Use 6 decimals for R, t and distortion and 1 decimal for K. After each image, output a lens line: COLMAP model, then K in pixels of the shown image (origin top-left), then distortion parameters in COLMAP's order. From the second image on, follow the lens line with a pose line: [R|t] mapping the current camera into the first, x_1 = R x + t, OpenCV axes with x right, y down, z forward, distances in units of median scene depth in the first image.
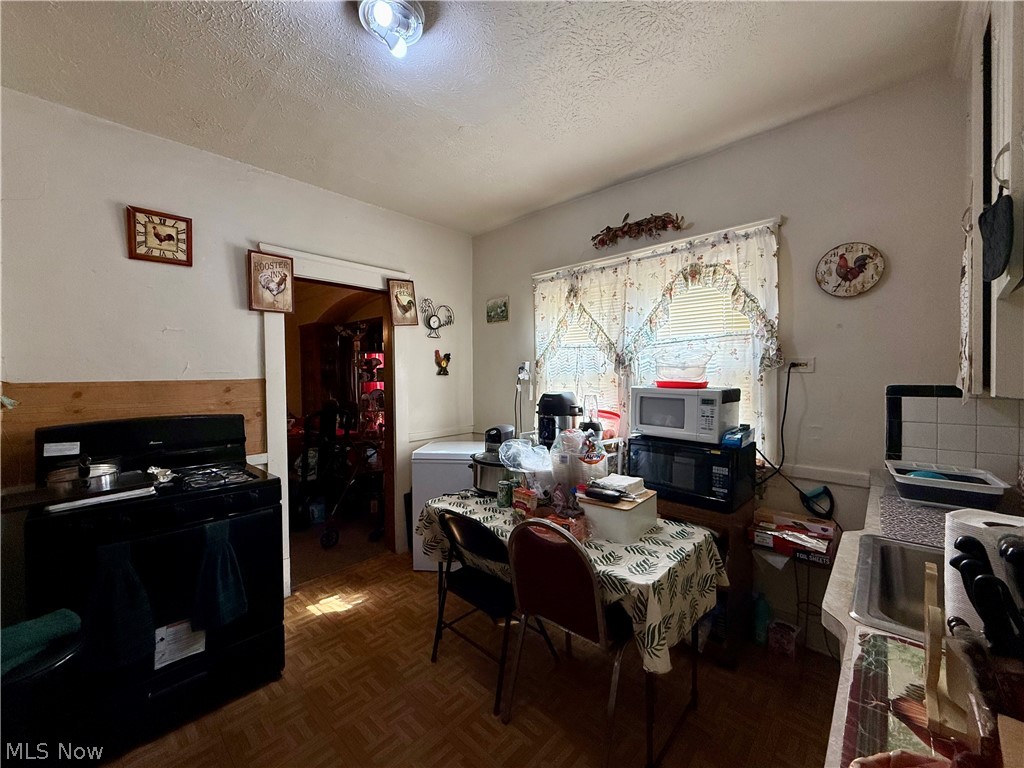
lens RADIAL K [[407.3, 0, 510.1], [0, 407.3, 380.9], [0, 0, 1]] dist [-0.001644, 0.000669]
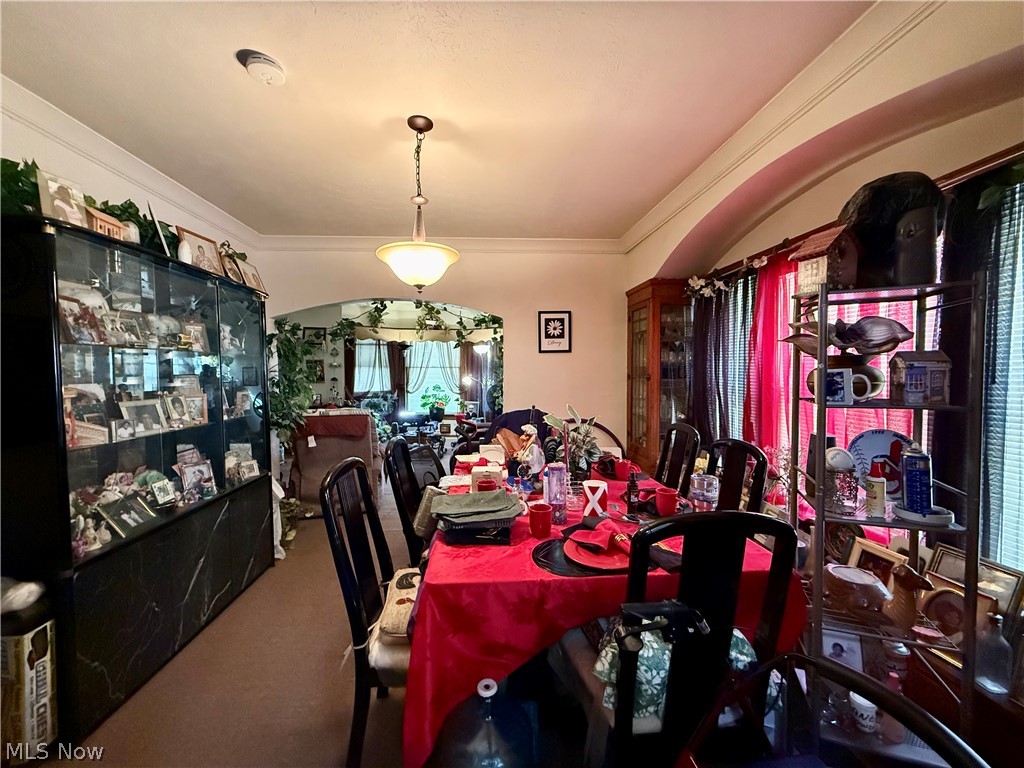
lens RADIAL K [[407.3, 0, 511.7], [0, 407.3, 384.1], [0, 0, 1]] dist [-0.001644, 0.000669]
pose [[0.726197, 0.029121, -0.686869, -0.237960], [-0.012650, 0.999499, 0.029001, -0.012501], [0.687370, -0.012372, 0.726202, 0.472960]]
